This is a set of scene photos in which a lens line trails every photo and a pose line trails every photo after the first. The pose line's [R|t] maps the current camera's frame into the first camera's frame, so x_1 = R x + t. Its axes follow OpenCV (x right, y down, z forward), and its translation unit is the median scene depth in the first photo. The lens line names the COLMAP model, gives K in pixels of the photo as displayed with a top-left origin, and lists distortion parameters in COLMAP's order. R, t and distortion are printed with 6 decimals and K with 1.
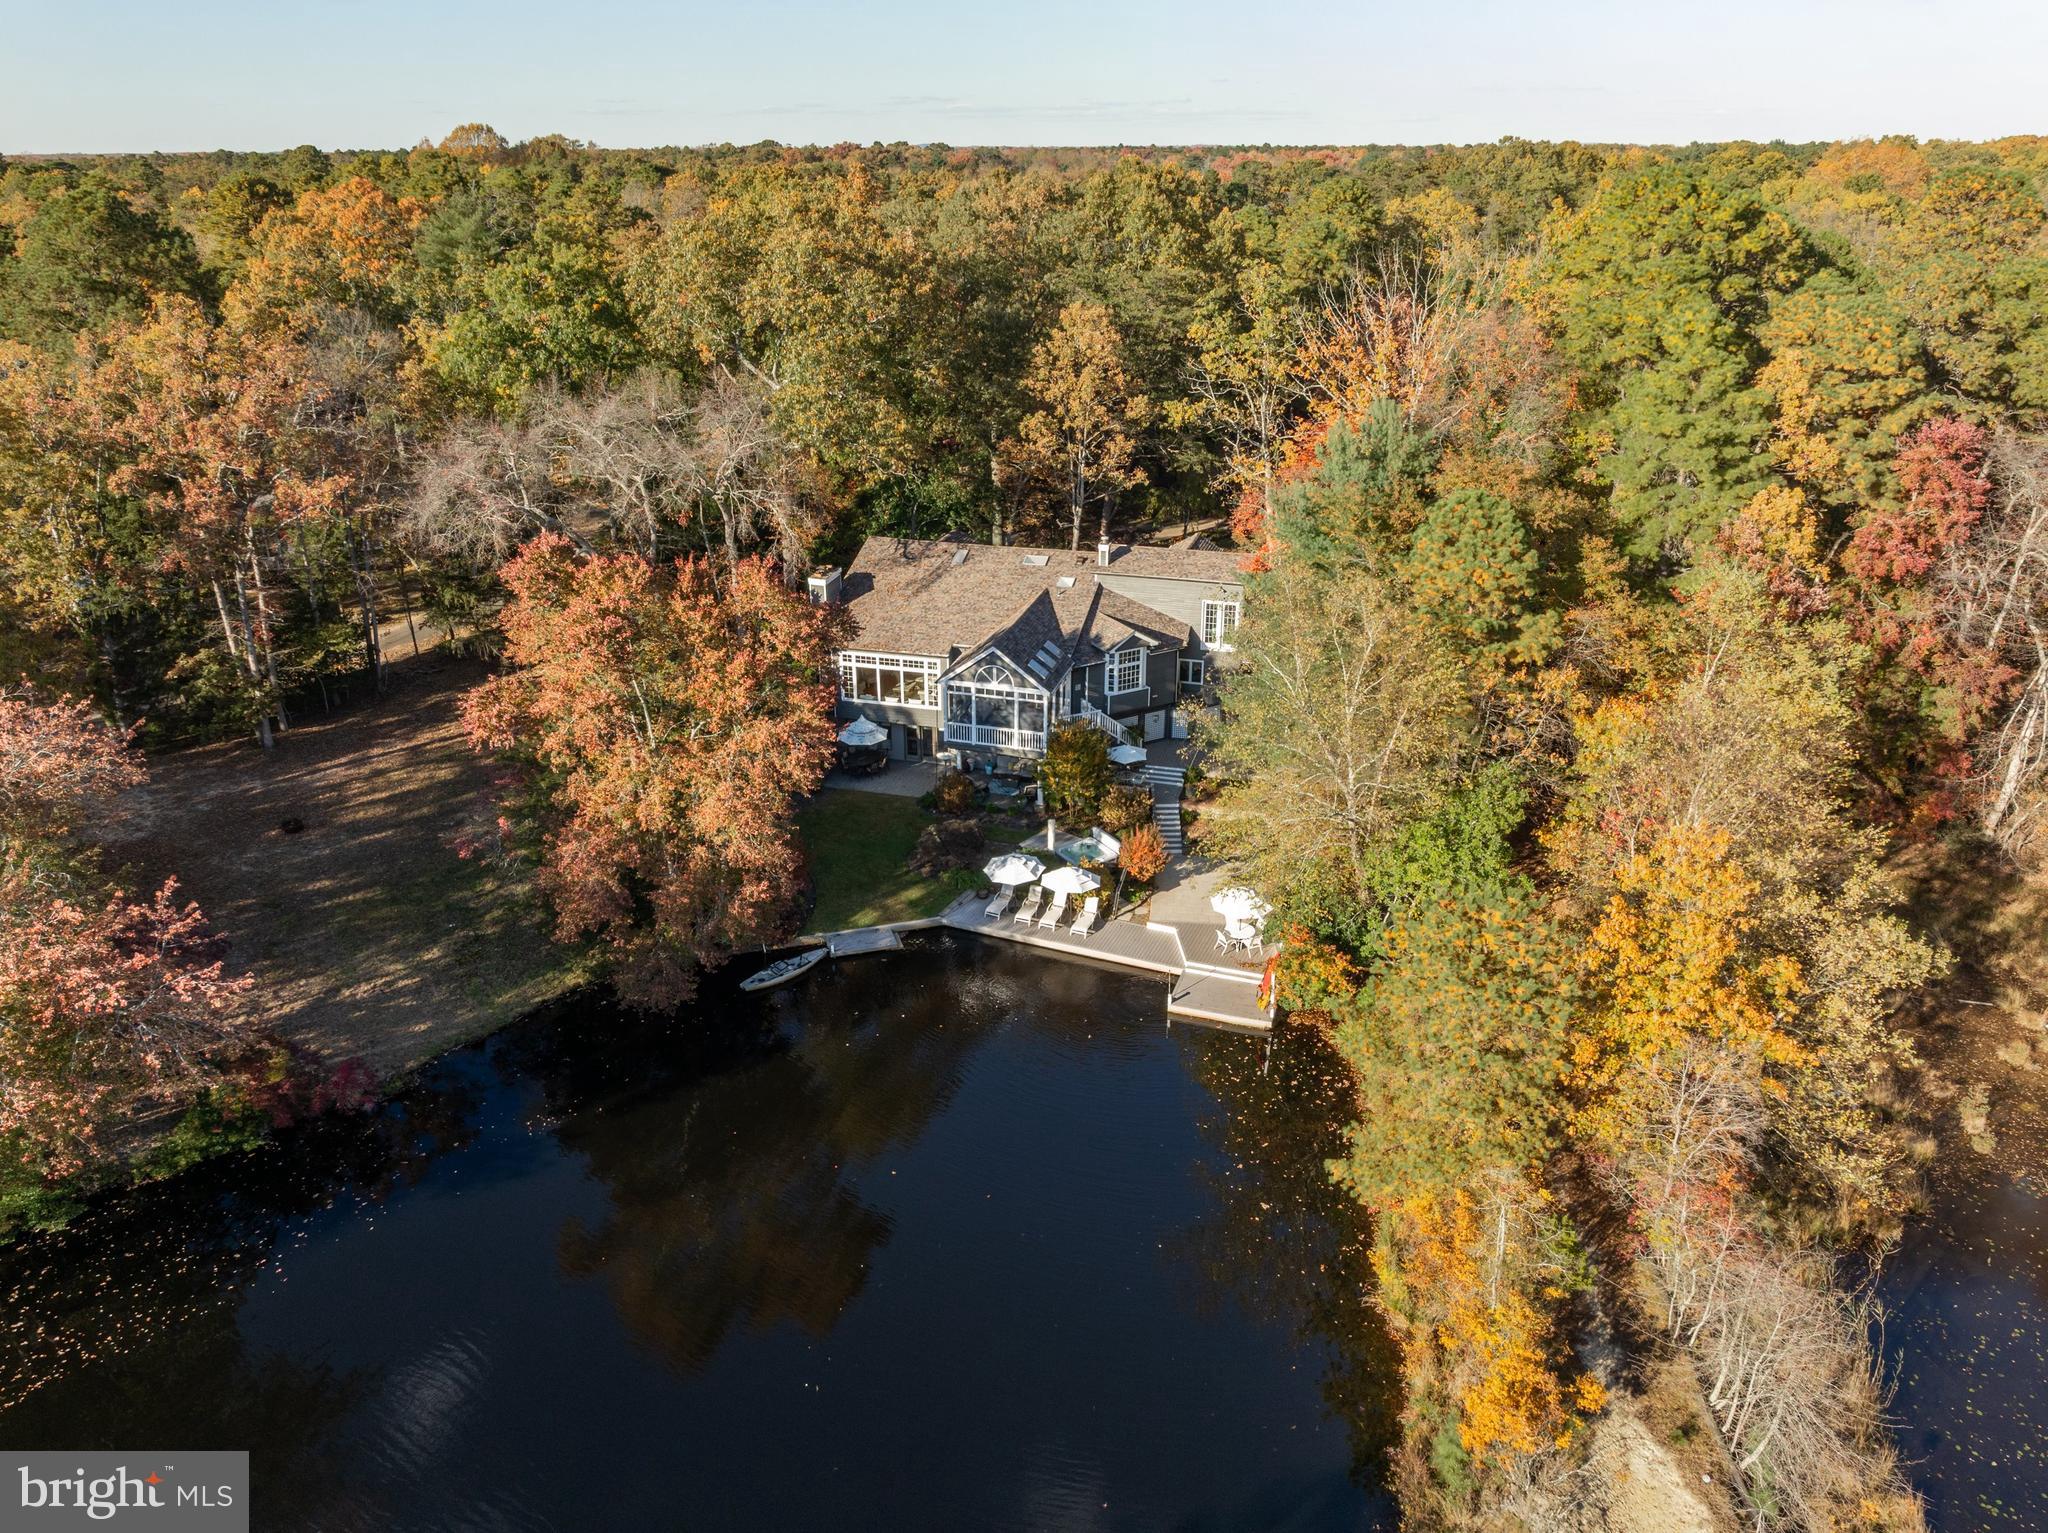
lens RADIAL K [[1403.0, 0, 1024.0], [0, 1403.0, 766.5], [0, 0, 1]] dist [-0.001909, 0.000088]
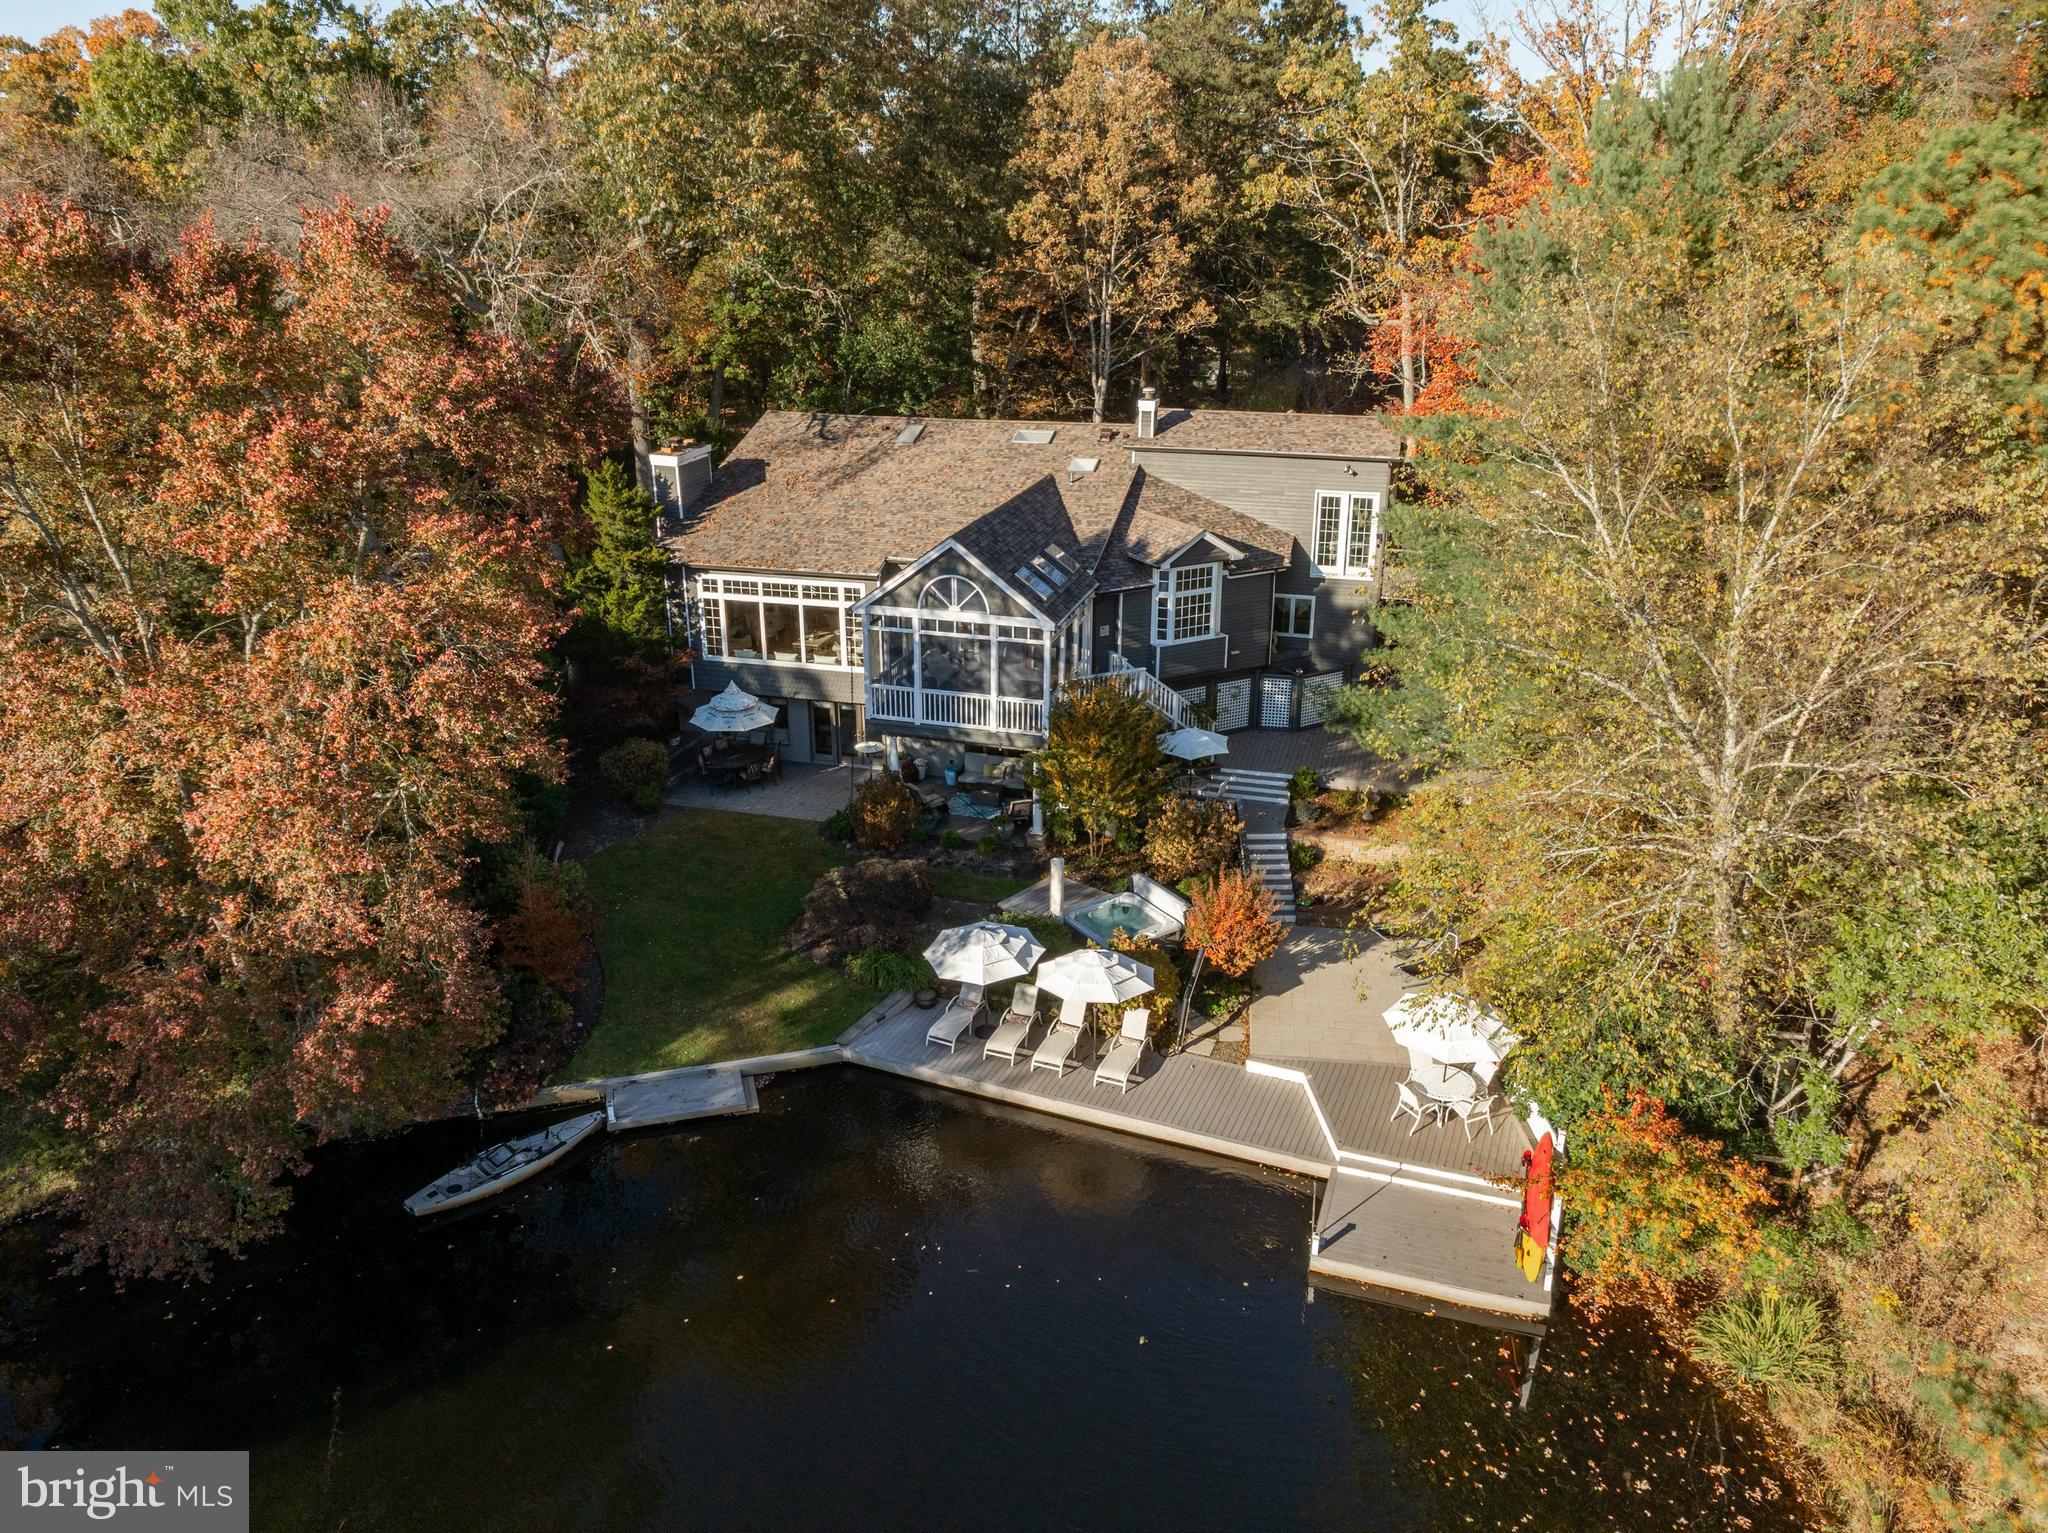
lens RADIAL K [[1403.0, 0, 1024.0], [0, 1403.0, 766.5], [0, 0, 1]] dist [-0.001909, 0.000088]
pose [[0.999977, 0.003978, -0.005505, 0.009366], [-0.004235, 0.998861, -0.047535, 0.027551], [0.005309, 0.047558, 0.998854, 0.450242]]
